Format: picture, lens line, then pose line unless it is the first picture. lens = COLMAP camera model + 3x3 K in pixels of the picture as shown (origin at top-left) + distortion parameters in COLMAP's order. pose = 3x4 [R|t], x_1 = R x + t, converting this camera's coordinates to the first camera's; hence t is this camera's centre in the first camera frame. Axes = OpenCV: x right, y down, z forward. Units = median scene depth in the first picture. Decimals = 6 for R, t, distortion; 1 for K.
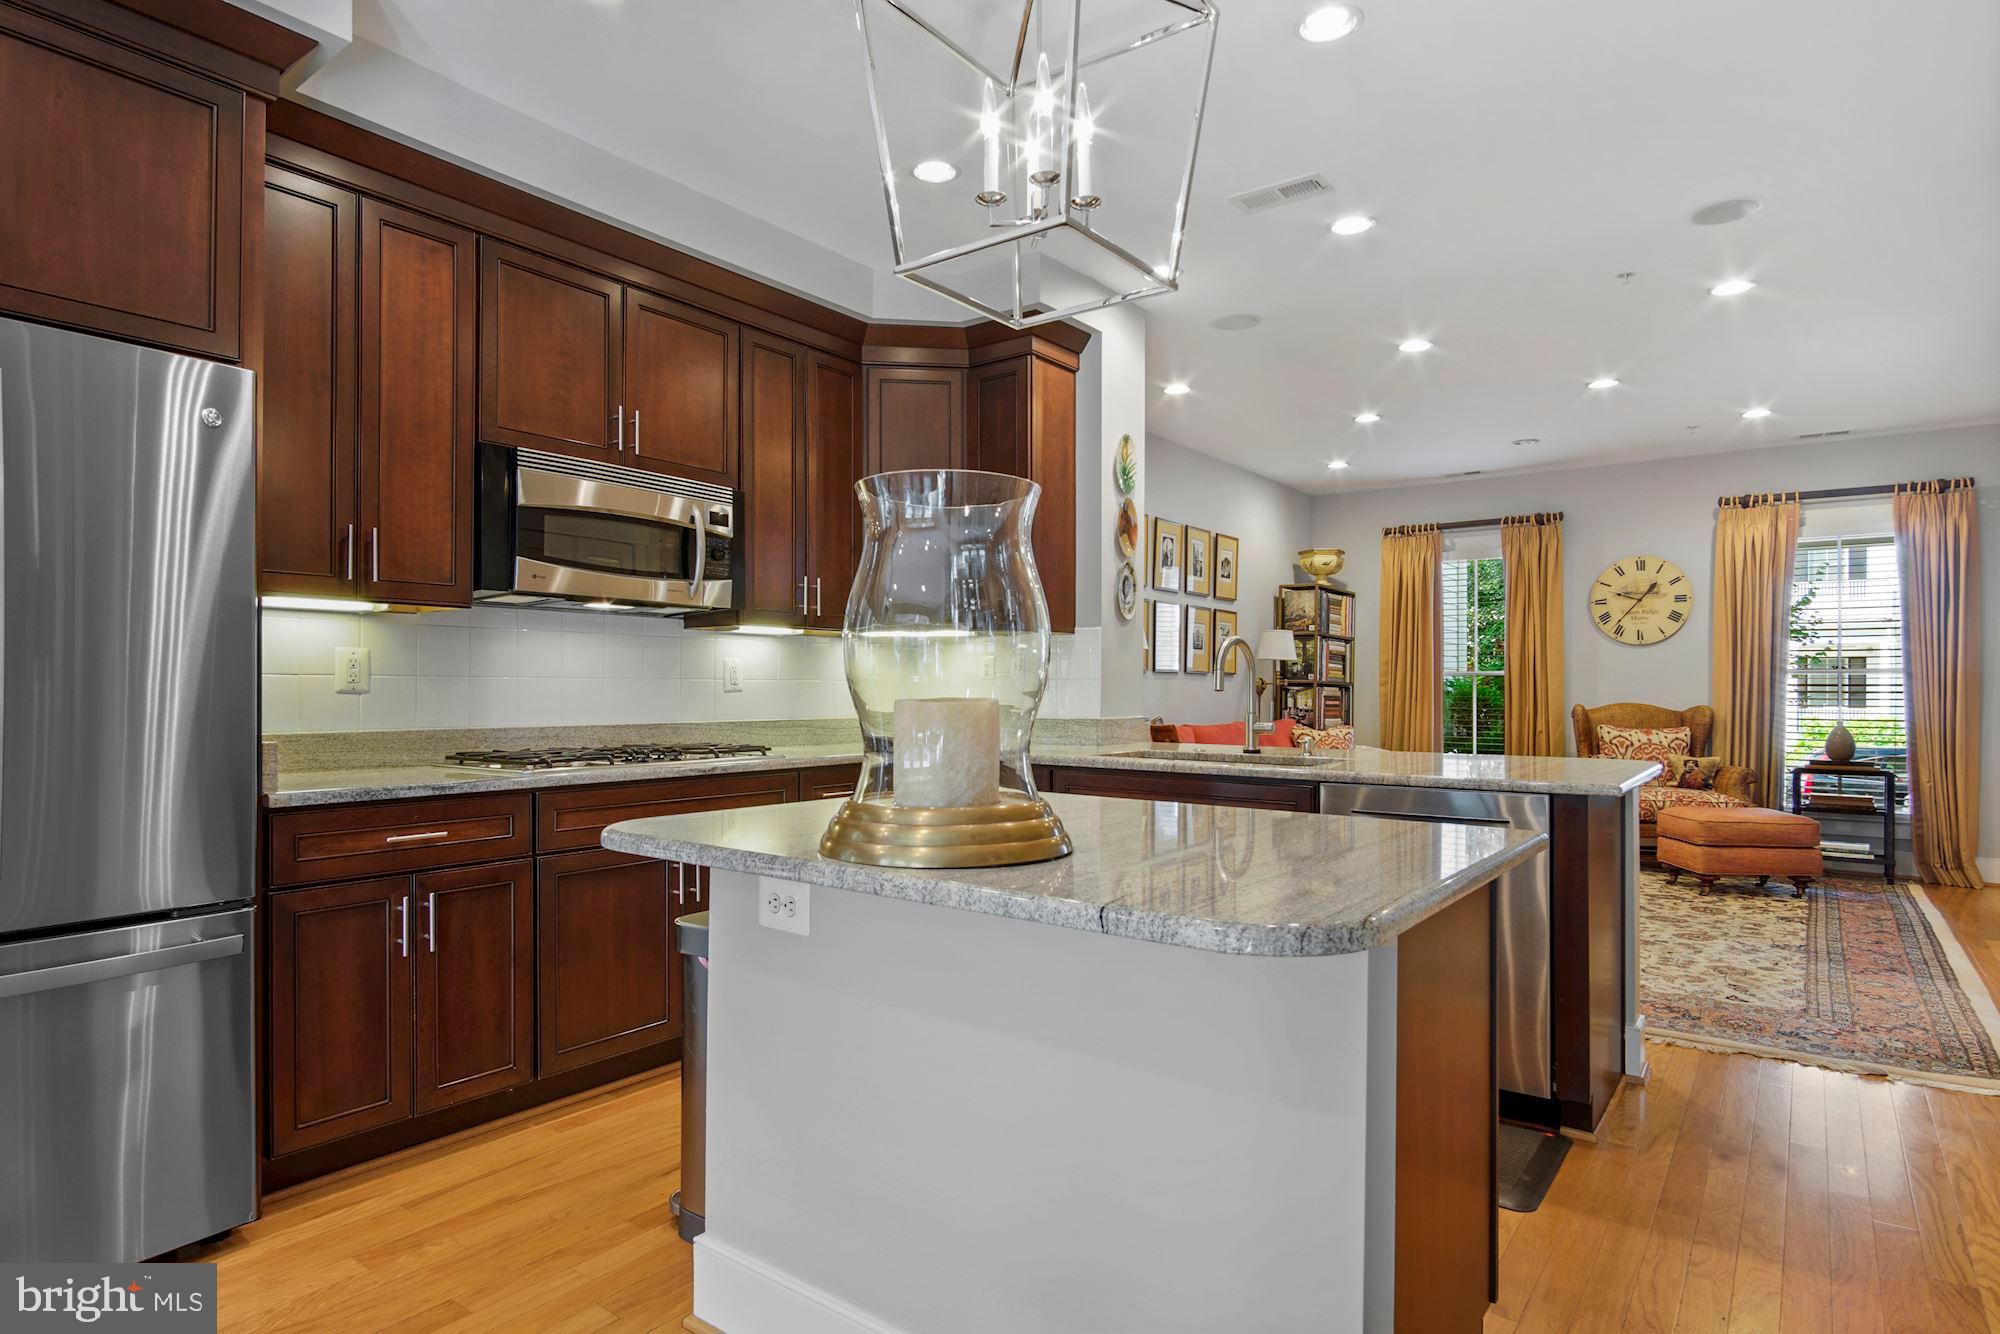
lens RADIAL K [[1097.1, 0, 991.2], [0, 1097.1, 682.7], [0, 0, 1]] dist [-0.014615, -0.001719]
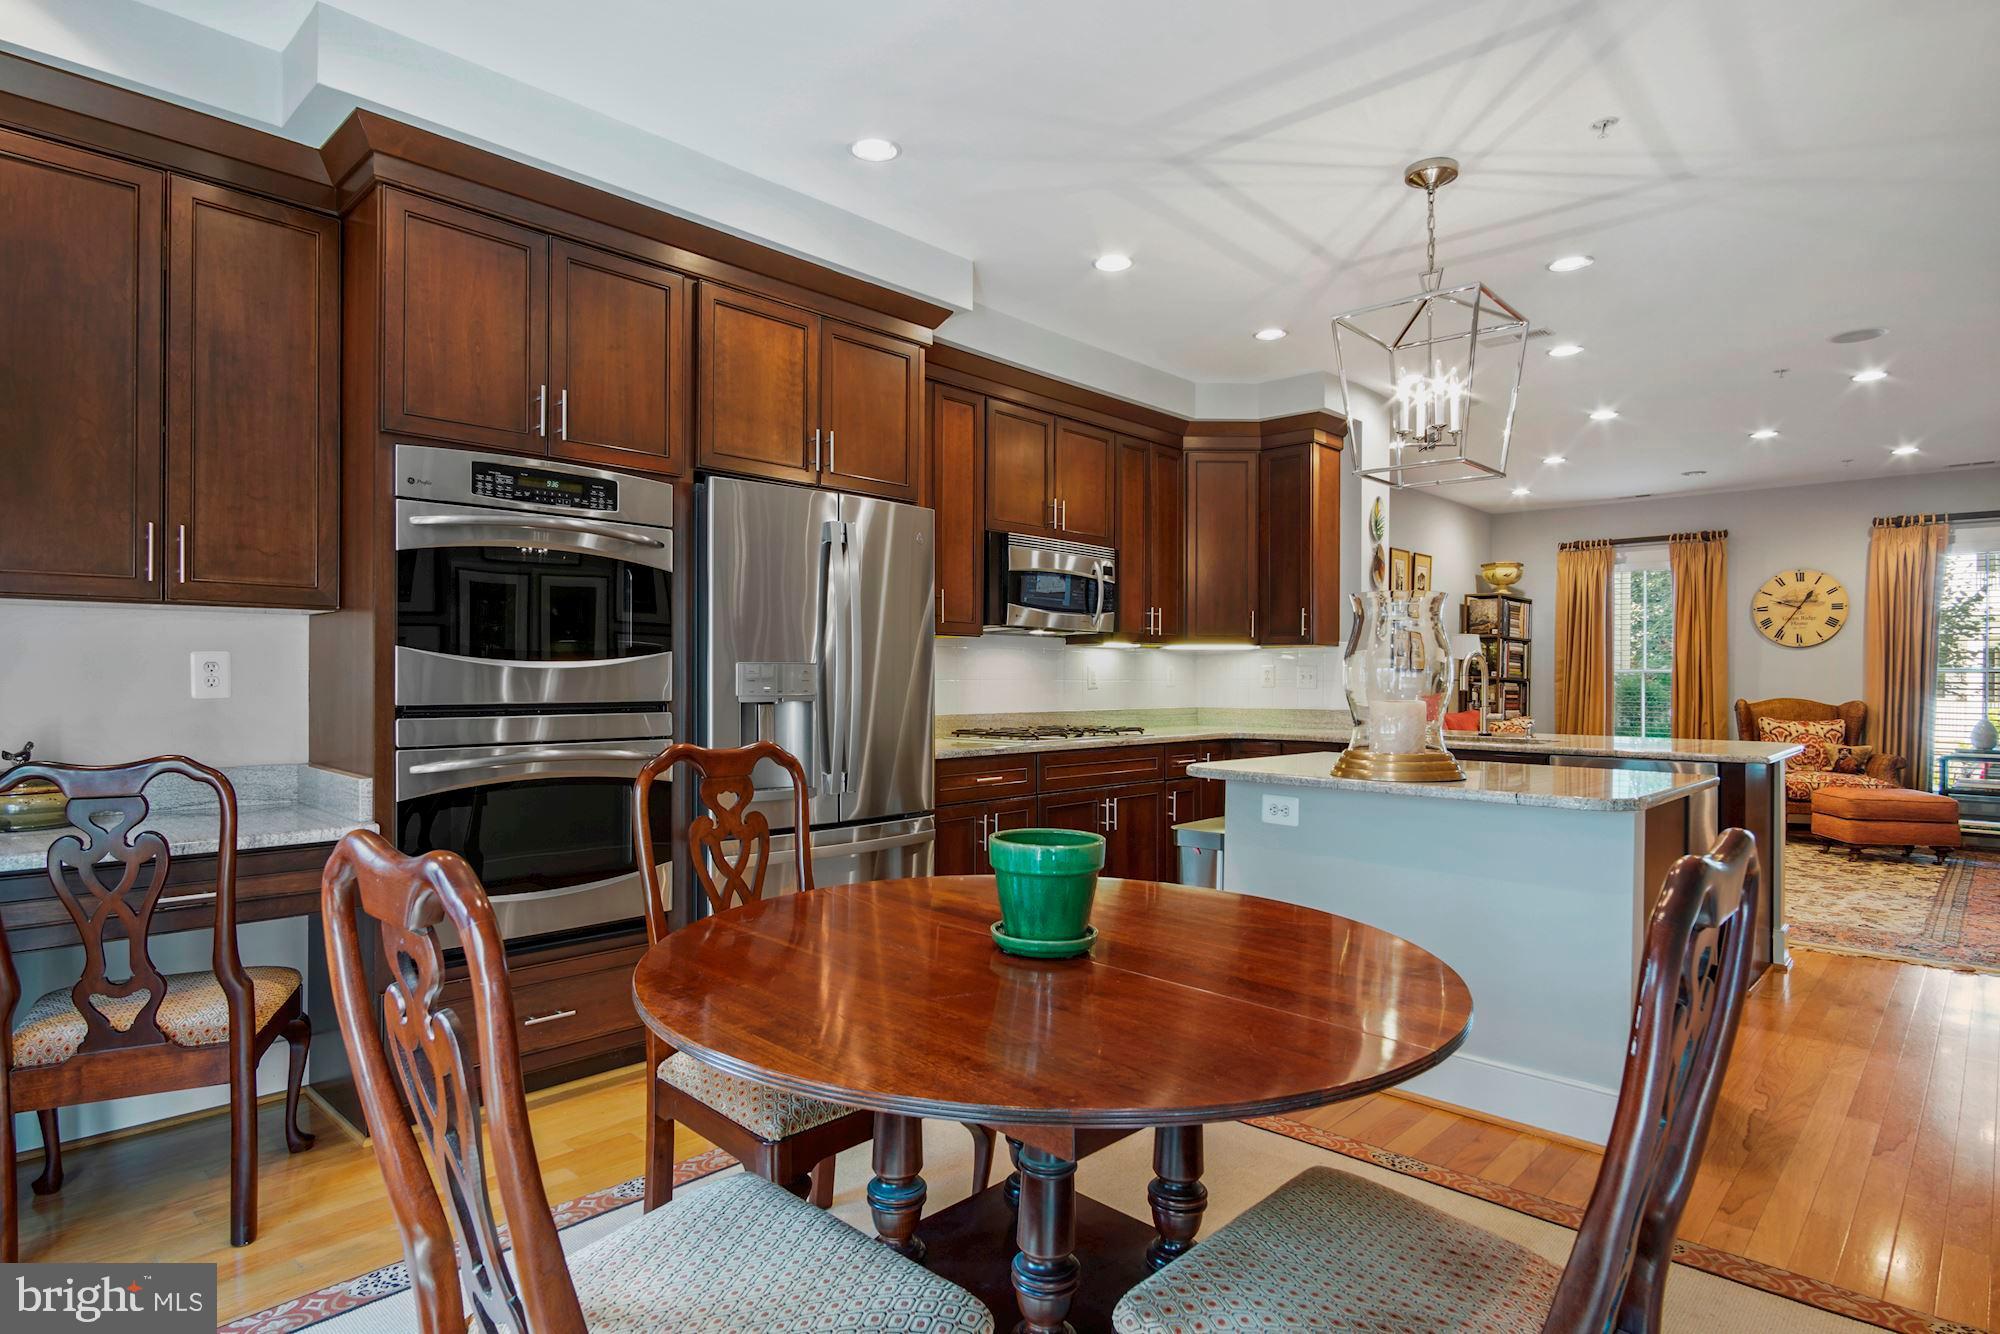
lens RADIAL K [[1097.1, 0, 984.0], [0, 1097.1, 678.0], [0, 0, 1]] dist [-0.014615, -0.001719]
pose [[0.993313, 0.002283, -0.115428, -0.140834], [-0.001631, 0.999982, 0.005739, -0.009019], [0.115439, -0.005512, 0.993299, -0.266789]]
